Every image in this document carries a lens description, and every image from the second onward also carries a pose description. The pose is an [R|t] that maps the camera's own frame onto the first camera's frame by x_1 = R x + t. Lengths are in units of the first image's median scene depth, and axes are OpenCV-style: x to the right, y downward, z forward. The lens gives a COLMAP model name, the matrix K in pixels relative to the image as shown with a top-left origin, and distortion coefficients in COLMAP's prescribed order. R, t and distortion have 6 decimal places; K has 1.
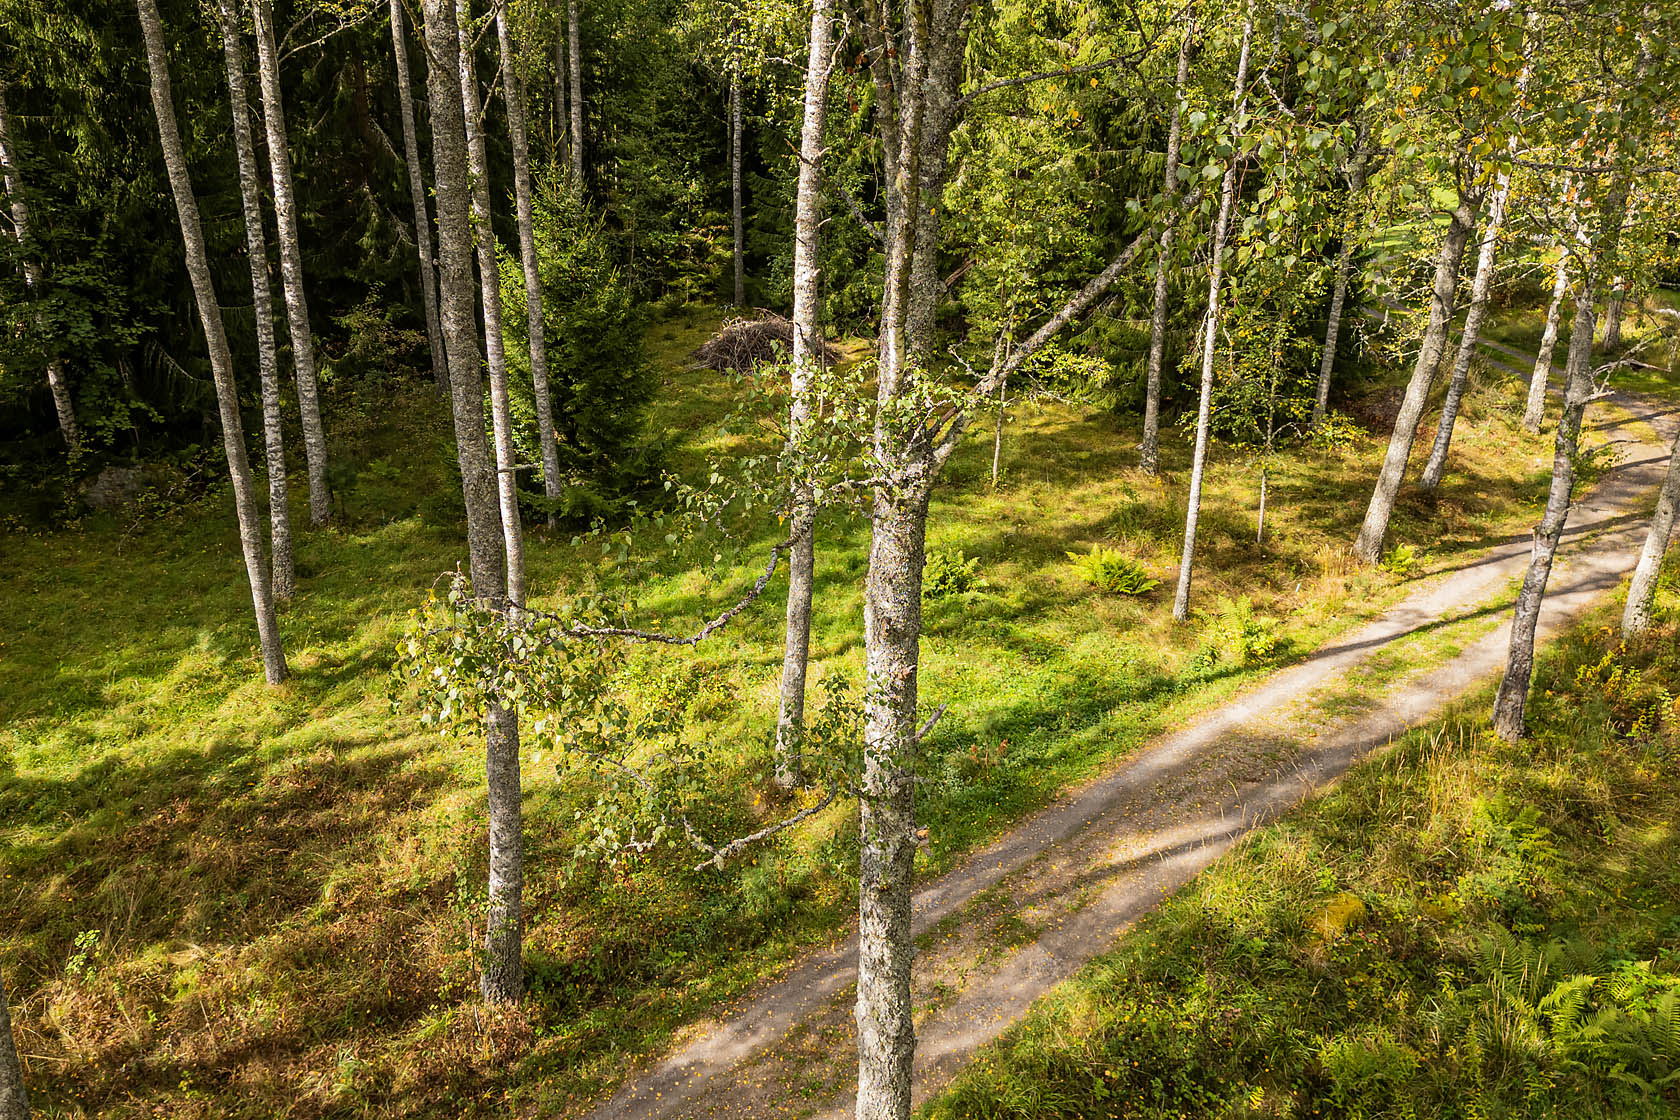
lens RADIAL K [[1133.0, 0, 836.3], [0, 1133.0, 561.8], [0, 0, 1]] dist [0.035325, -0.000505]
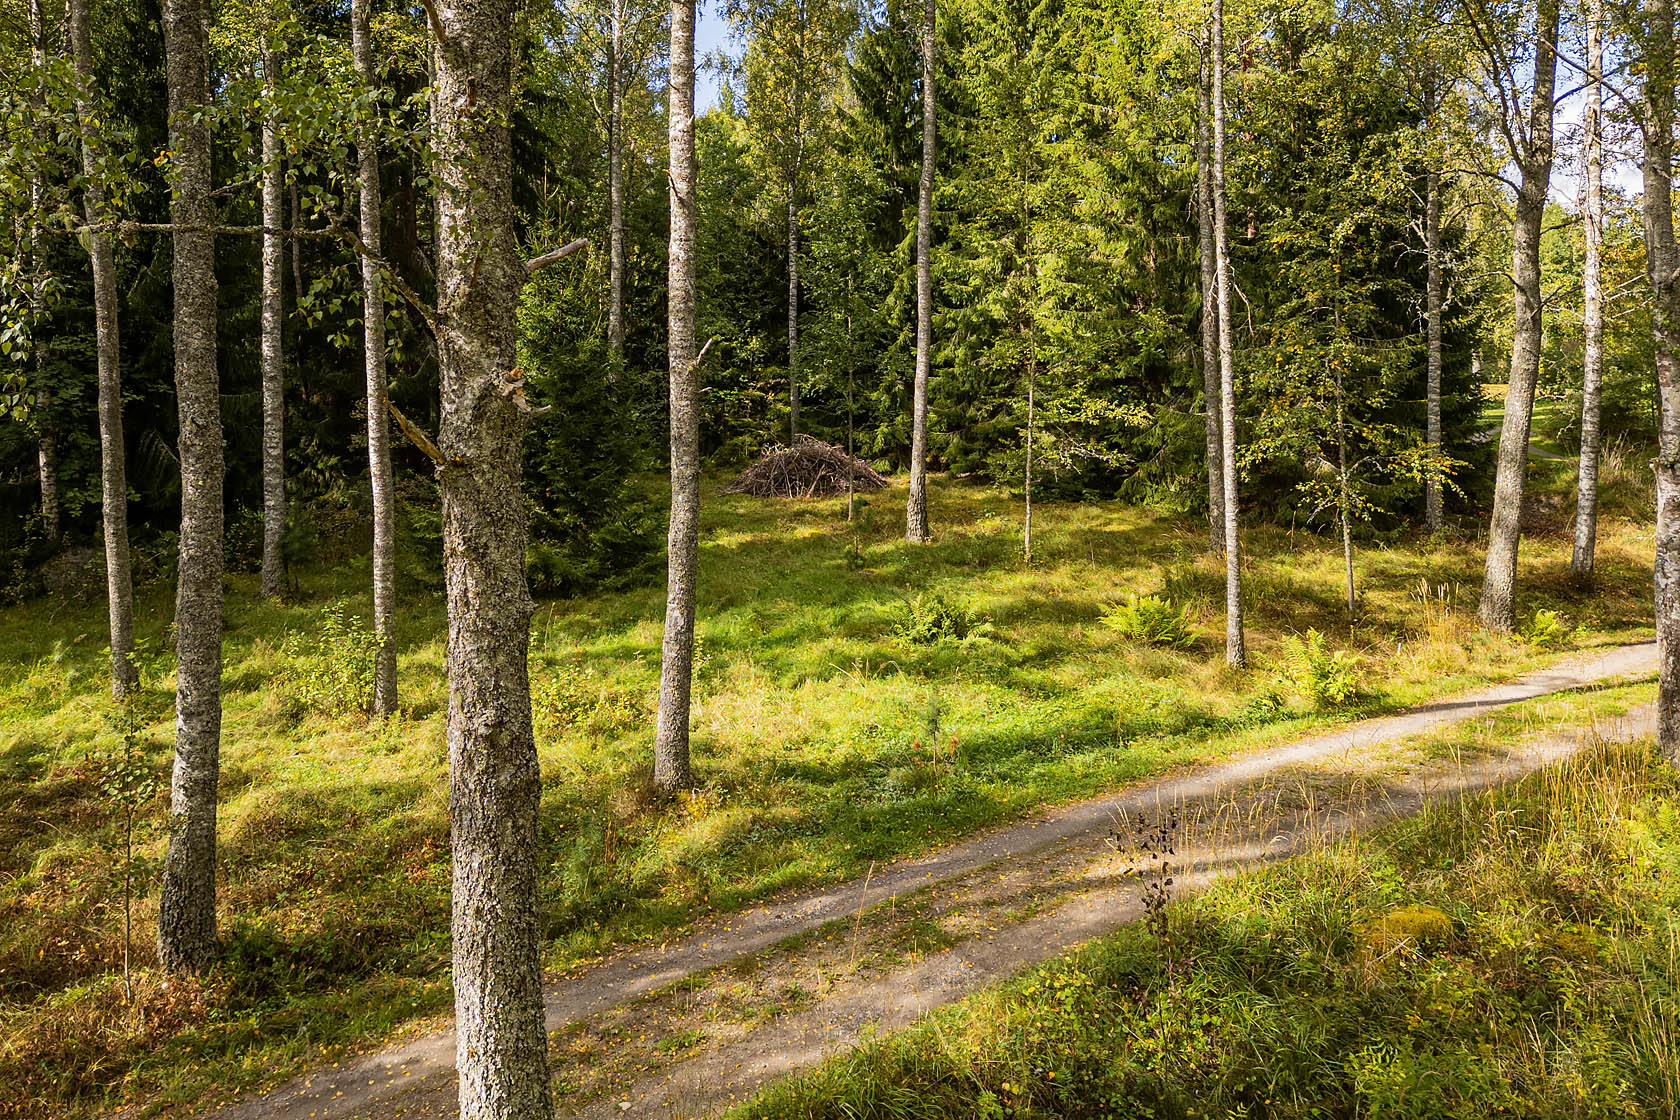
lens RADIAL K [[1197.0, 0, 854.6], [0, 1197.0, 502.1], [0, 0, 1]] dist [0.043300, -0.011487]
pose [[0.992199, -0.015974, -0.123638, 0.150692], [-0.024359, 0.947799, -0.317937, 0.220436], [0.122262, 0.318468, 0.940016, 0.153492]]
